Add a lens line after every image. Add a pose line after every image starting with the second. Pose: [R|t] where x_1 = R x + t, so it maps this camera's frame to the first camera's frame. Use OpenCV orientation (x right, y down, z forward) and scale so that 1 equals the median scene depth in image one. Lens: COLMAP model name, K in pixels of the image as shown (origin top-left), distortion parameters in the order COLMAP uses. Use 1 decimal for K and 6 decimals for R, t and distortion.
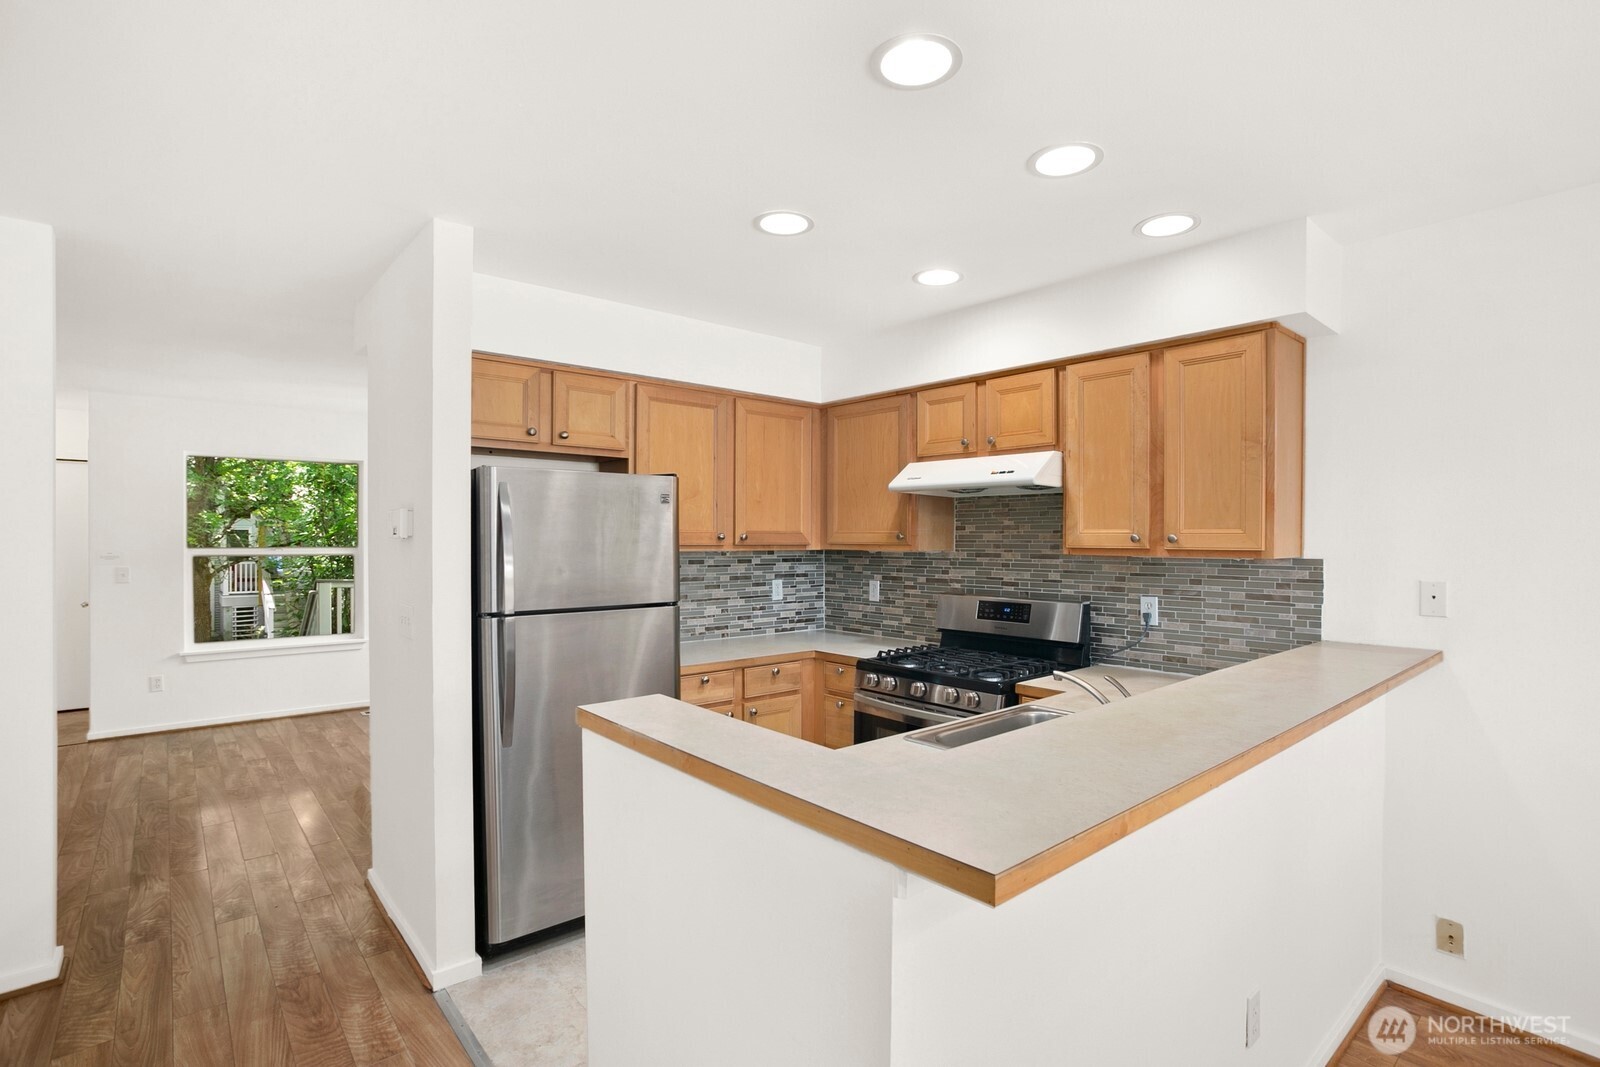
lens RADIAL K [[775.8, 0, 813.6], [0, 775.8, 538.9], [0, 0, 1]] dist [-0.041470, 0.017241]
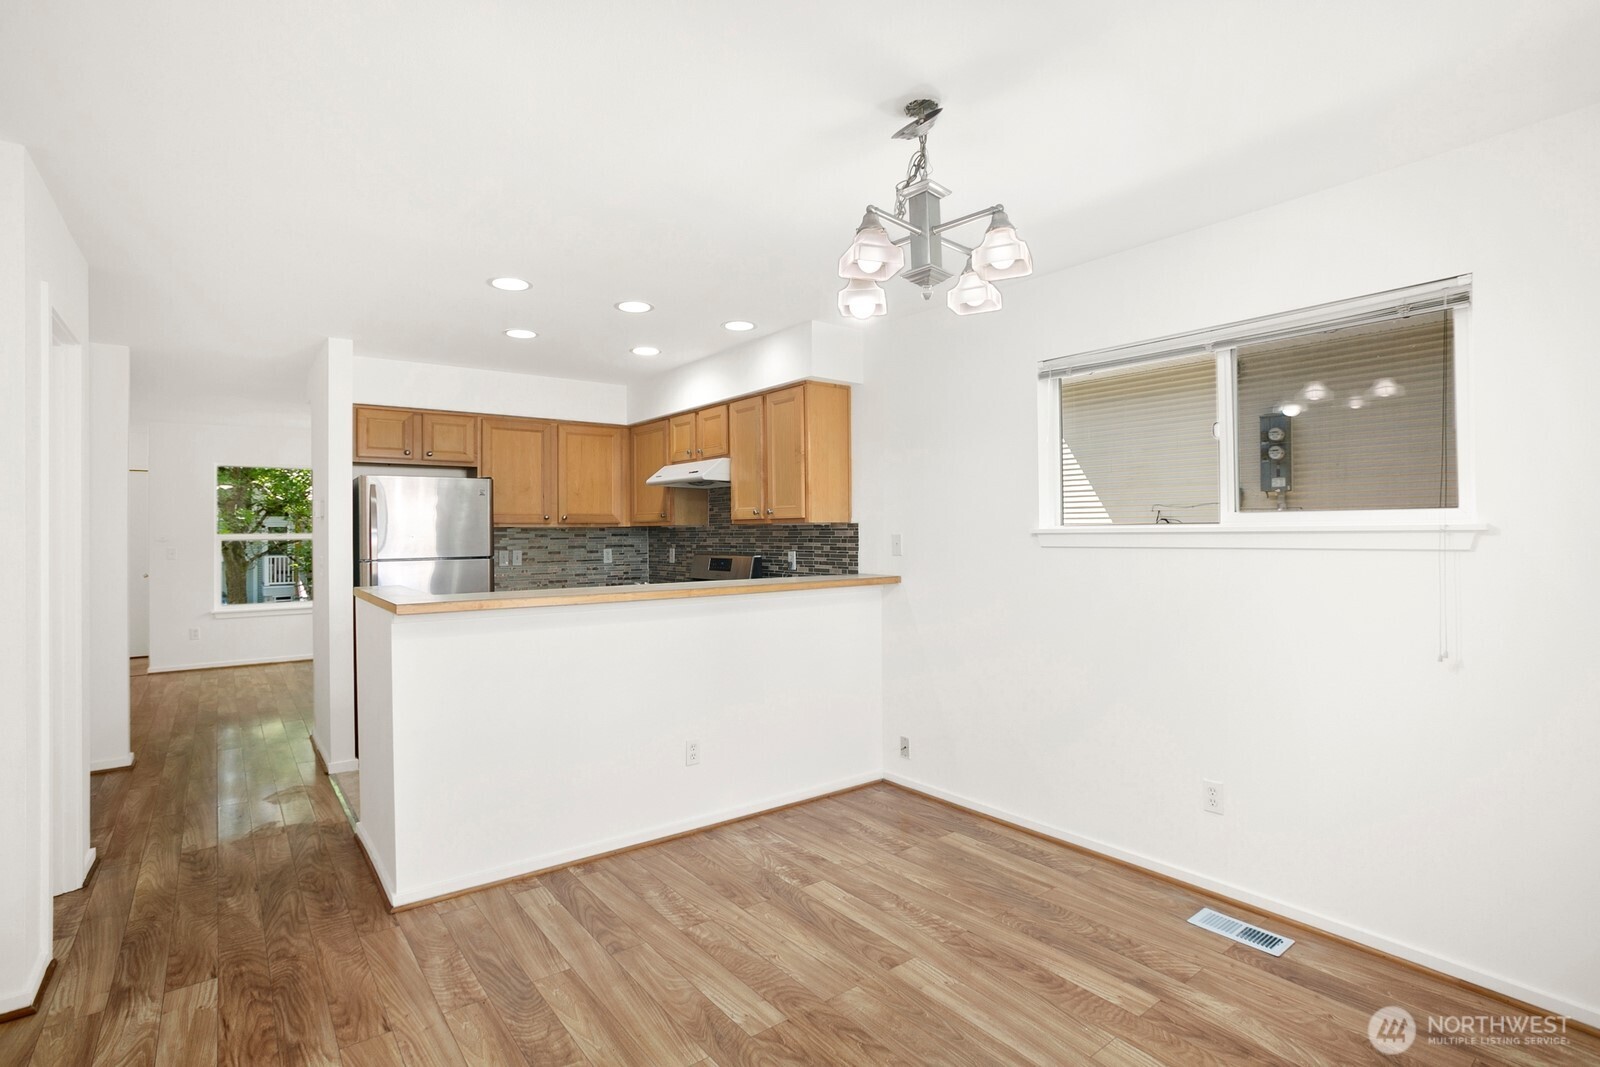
lens RADIAL K [[775.8, 0, 808.9], [0, 775.8, 537.2], [0, 0, 1]] dist [-0.041470, 0.017241]
pose [[0.998188, -0.010338, -0.059283, 0.551592], [0.010625, 0.999933, 0.004519, 0.039424], [0.059232, -0.005141, 0.998231, -0.535258]]
